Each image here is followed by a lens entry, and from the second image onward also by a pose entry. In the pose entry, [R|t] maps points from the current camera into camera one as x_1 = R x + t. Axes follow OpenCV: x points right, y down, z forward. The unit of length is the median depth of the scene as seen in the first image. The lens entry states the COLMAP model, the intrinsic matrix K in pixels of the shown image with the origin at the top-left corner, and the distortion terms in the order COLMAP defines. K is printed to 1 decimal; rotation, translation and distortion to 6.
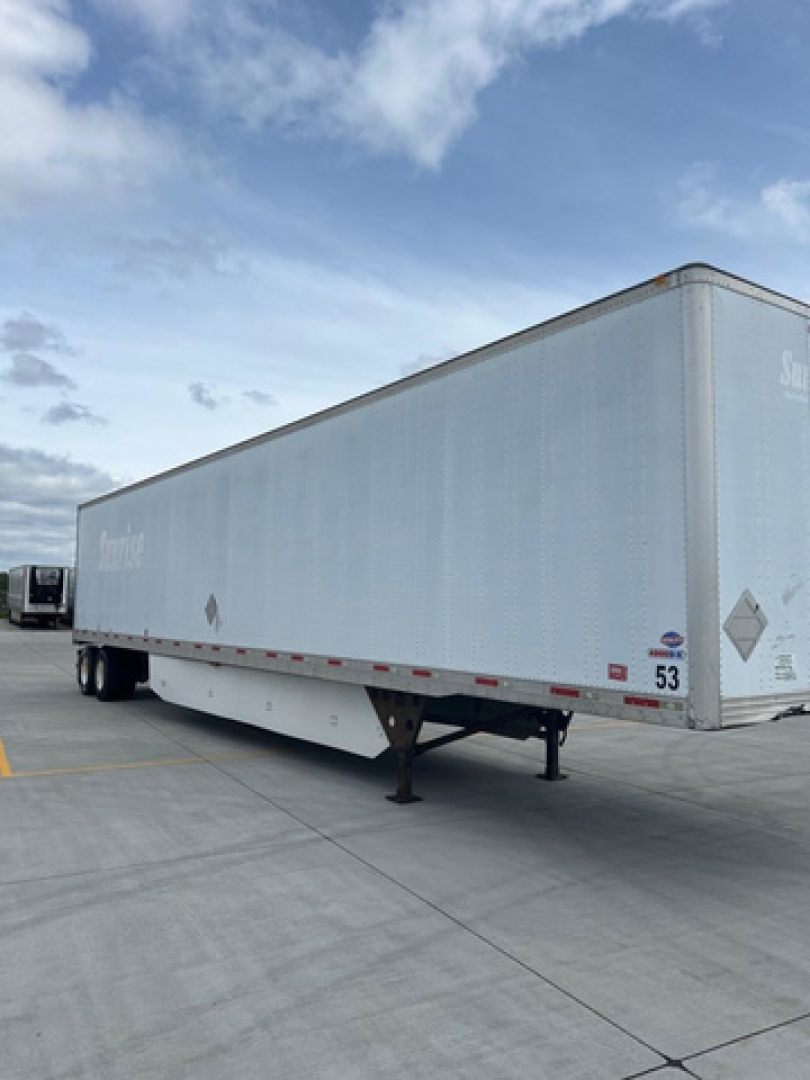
lens RADIAL K [[818.9, 0, 401.6], [0, 818.9, 522.5], [0, 0, 1]] dist [0.050225, -0.059047]
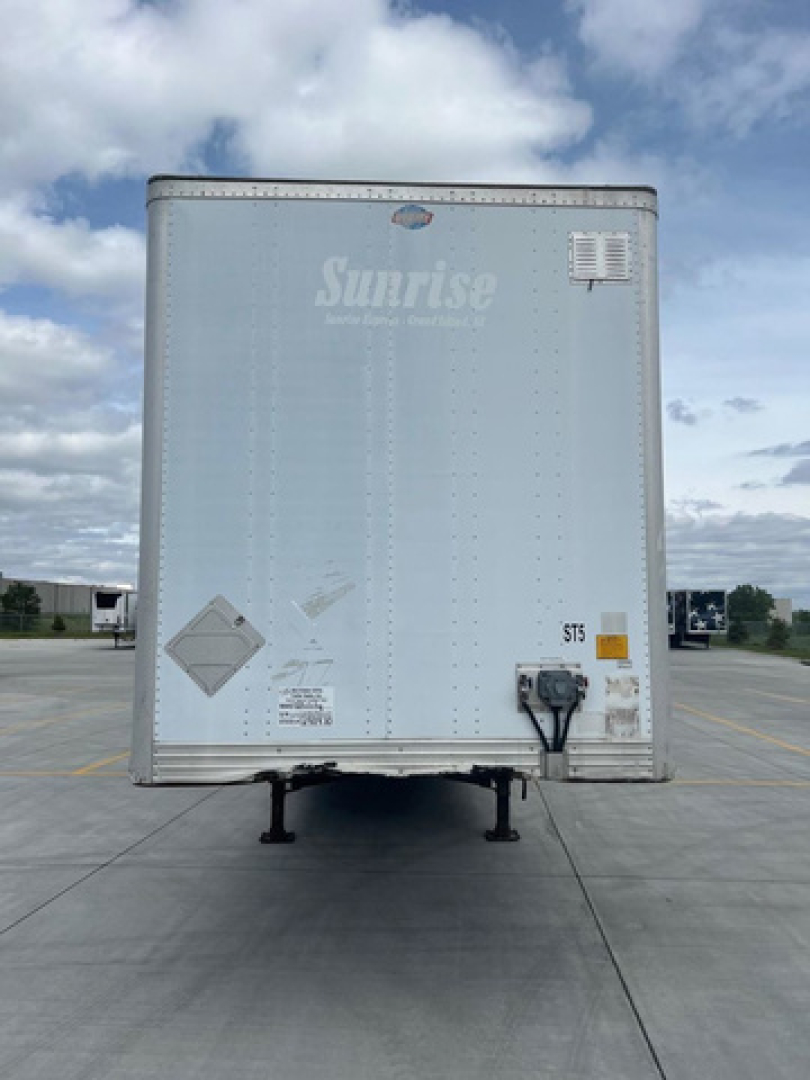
lens RADIAL K [[818.9, 0, 401.6], [0, 818.9, 522.5], [0, 0, 1]] dist [0.050225, -0.059047]
pose [[0.842333, -0.072814, -0.534016, 0.912370], [0.061706, 0.997345, -0.038658, 0.051692], [0.535414, -0.000389, 0.844590, 0.452960]]
